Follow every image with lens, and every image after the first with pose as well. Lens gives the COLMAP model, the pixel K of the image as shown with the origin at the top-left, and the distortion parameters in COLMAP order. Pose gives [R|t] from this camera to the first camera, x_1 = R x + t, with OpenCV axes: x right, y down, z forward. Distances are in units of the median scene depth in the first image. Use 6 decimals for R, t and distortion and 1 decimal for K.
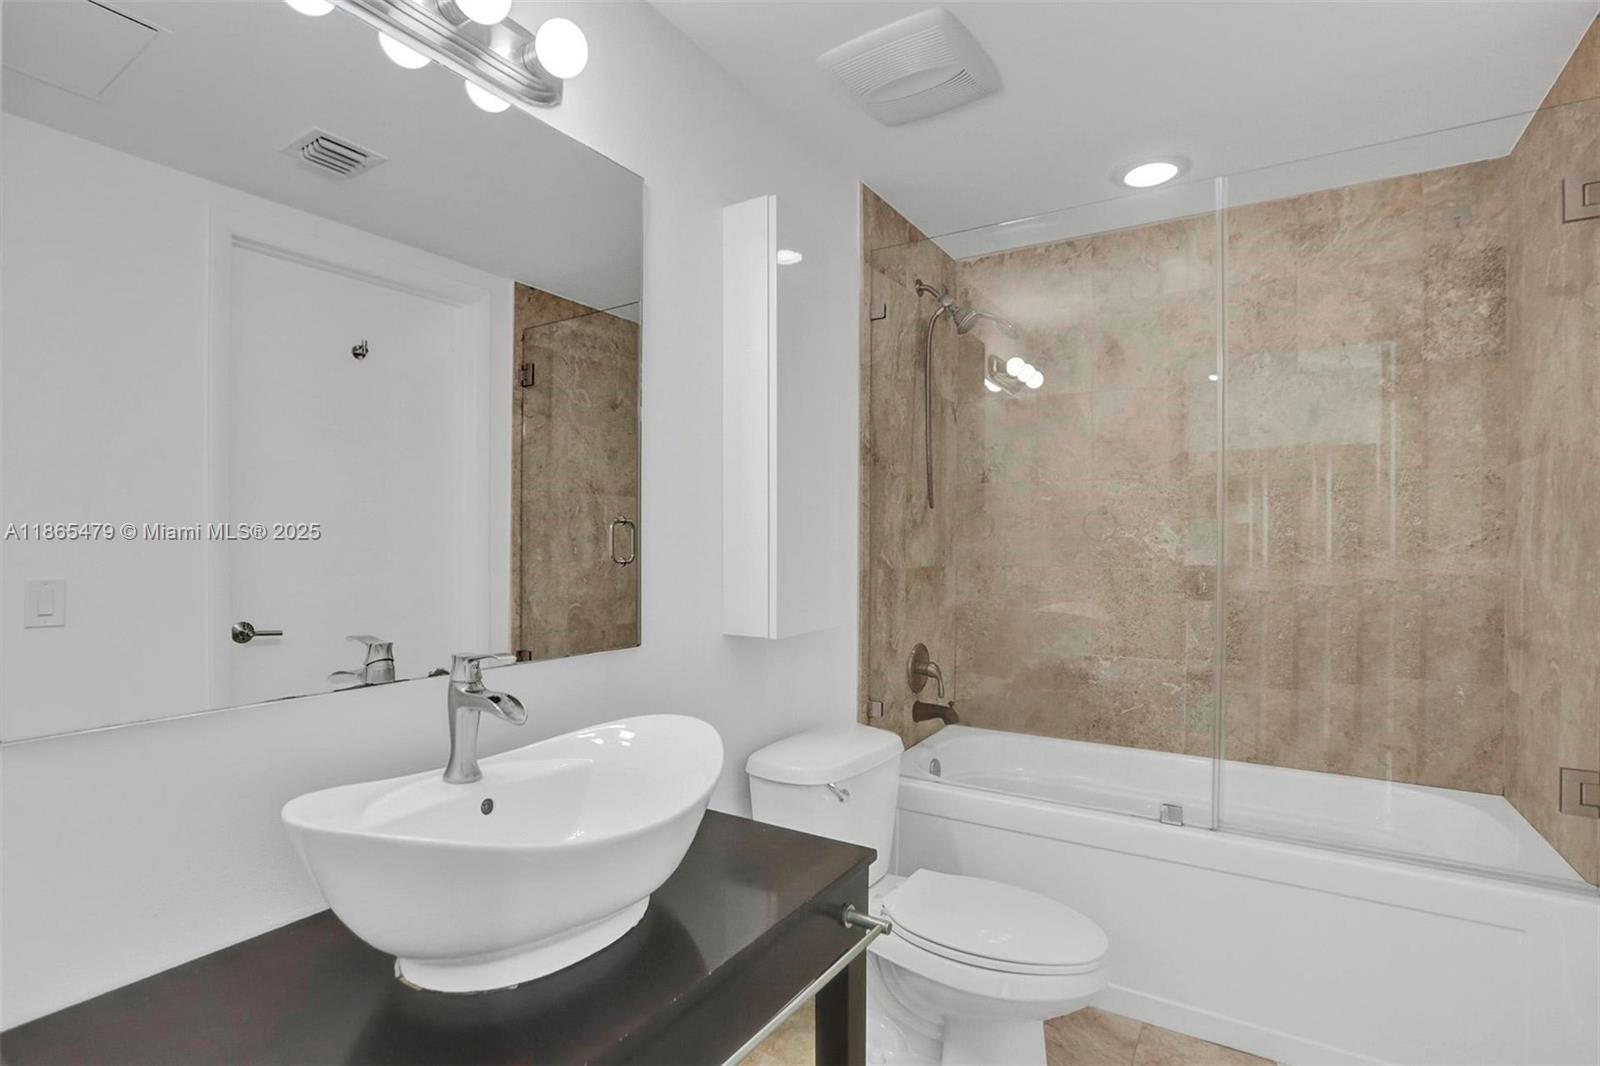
lens RADIAL K [[771.3, 0, 792.8], [0, 771.3, 540.7], [0, 0, 1]] dist [-0.052047, 0.022563]
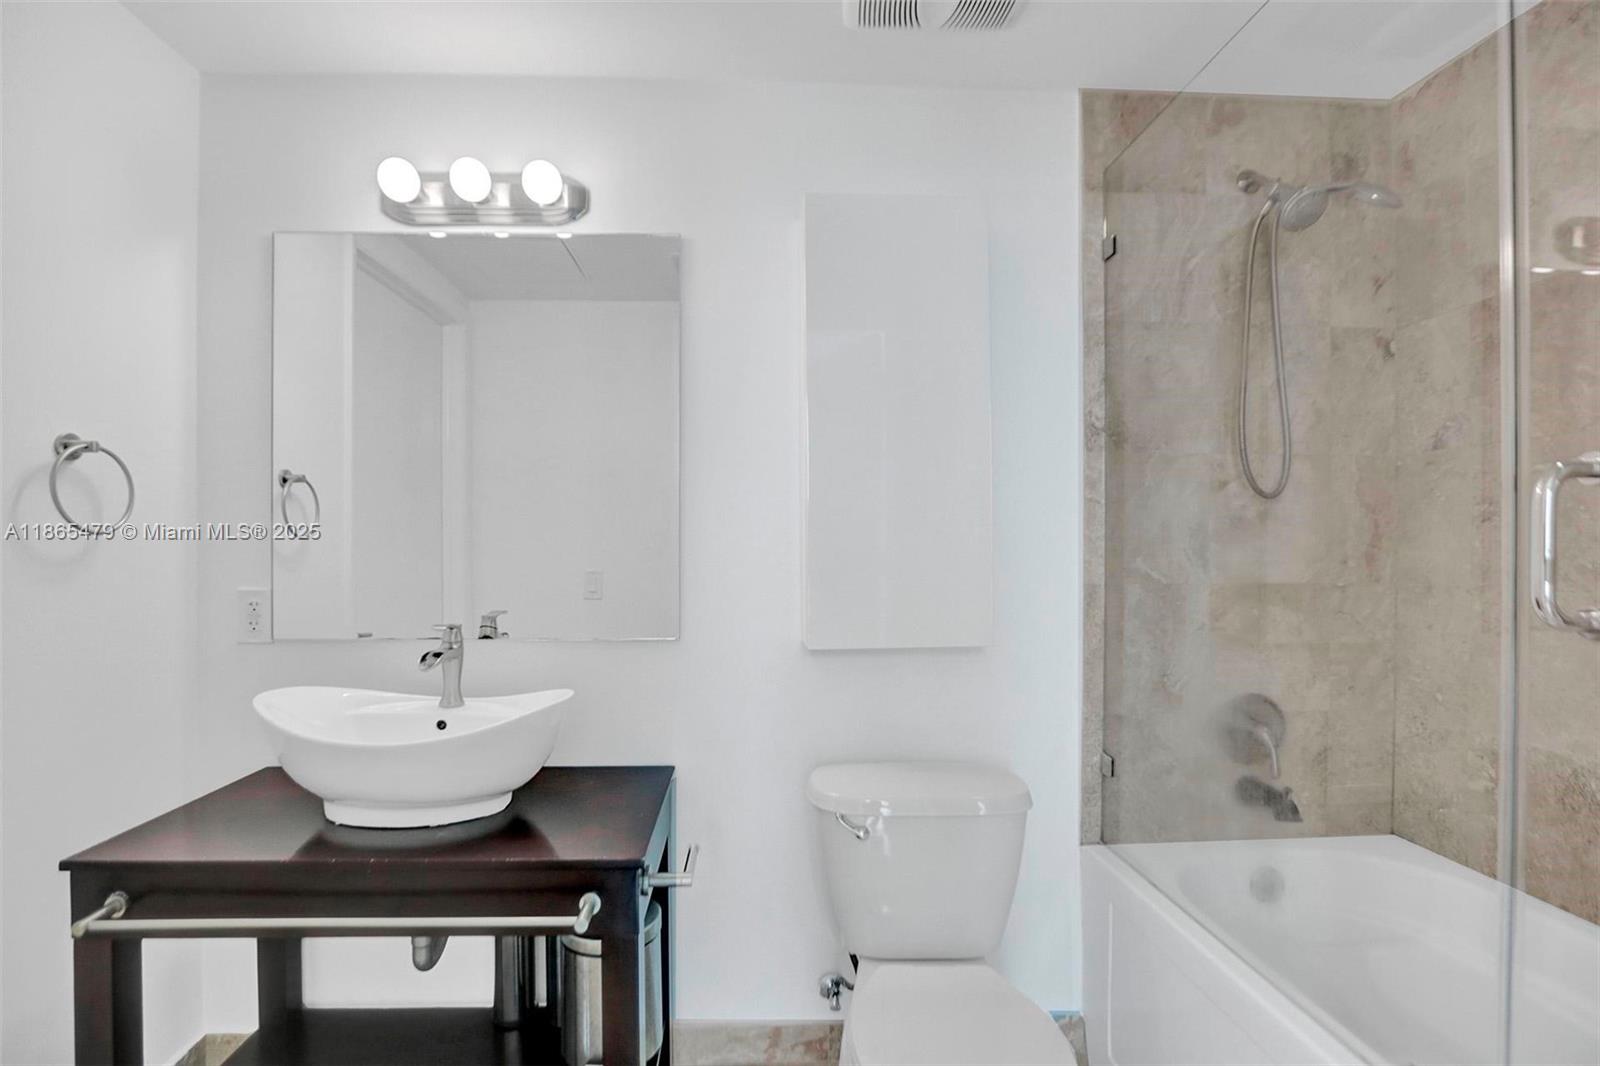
lens RADIAL K [[771.3, 0, 792.8], [0, 771.3, 540.7], [0, 0, 1]] dist [-0.052047, 0.022563]
pose [[0.595759, -0.004476, -0.803150, 0.493121], [0.008496, 0.999964, 0.000730, -0.009277], [0.803118, -0.007259, 0.595776, 0.272887]]
